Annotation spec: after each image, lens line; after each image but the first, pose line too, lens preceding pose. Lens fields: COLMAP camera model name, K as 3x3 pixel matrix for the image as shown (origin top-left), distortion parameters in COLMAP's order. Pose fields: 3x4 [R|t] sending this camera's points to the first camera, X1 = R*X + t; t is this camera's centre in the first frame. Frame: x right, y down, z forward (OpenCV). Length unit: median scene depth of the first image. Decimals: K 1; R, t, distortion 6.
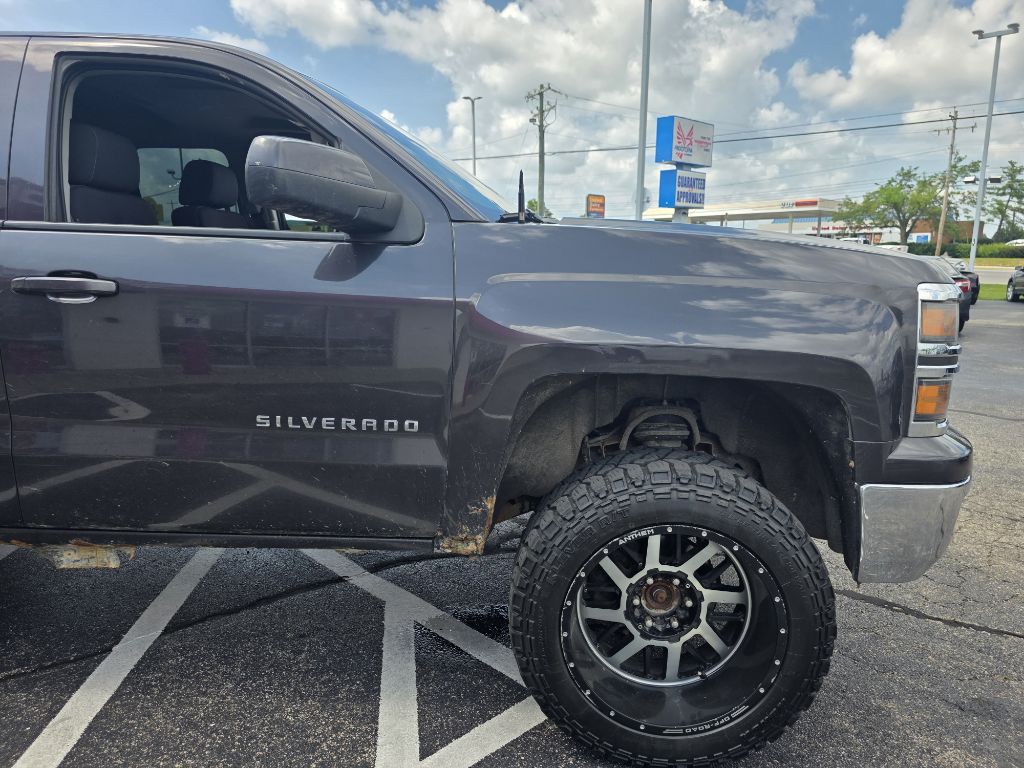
lens RADIAL K [[698.7, 0, 521.3], [0, 698.7, 388.1], [0, 0, 1]] dist [0.047600, -0.049546]
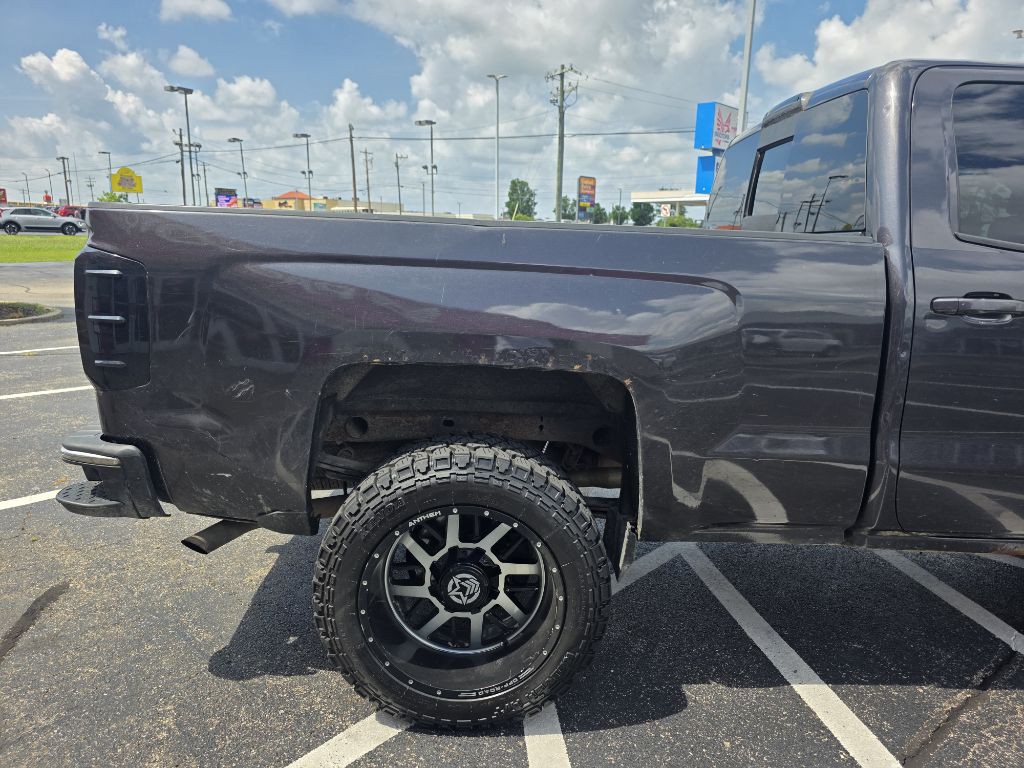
lens RADIAL K [[698.7, 0, 519.1], [0, 698.7, 394.4], [0, 0, 1]] dist [0.047600, -0.049546]
pose [[0.998099, 0.004855, 0.061440, -1.446484], [-0.007087, 0.999321, 0.036156, -0.048397], [-0.061223, -0.036522, 0.997456, 0.006259]]
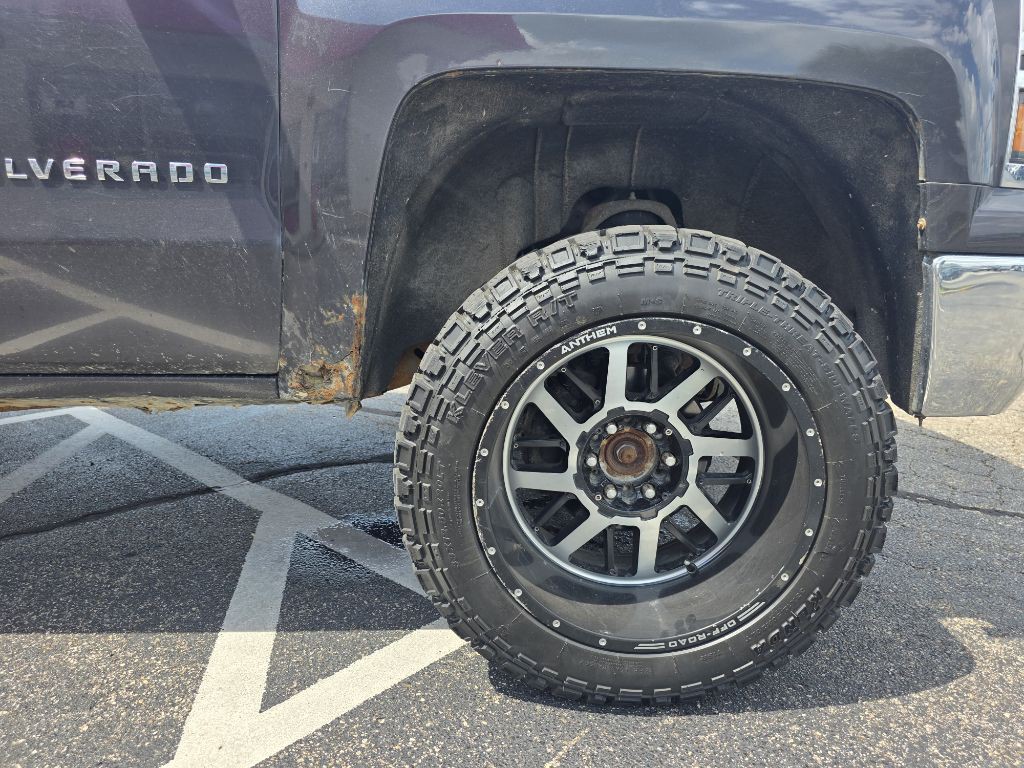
lens RADIAL K [[698.7, 0, 532.2], [0, 698.7, 384.6], [0, 0, 1]] dist [0.047600, -0.049546]
pose [[0.997706, -0.021515, 0.064190, 0.055919], [0.018665, 0.998827, 0.044682, 0.169924], [-0.065076, -0.043381, 0.996937, 0.293950]]
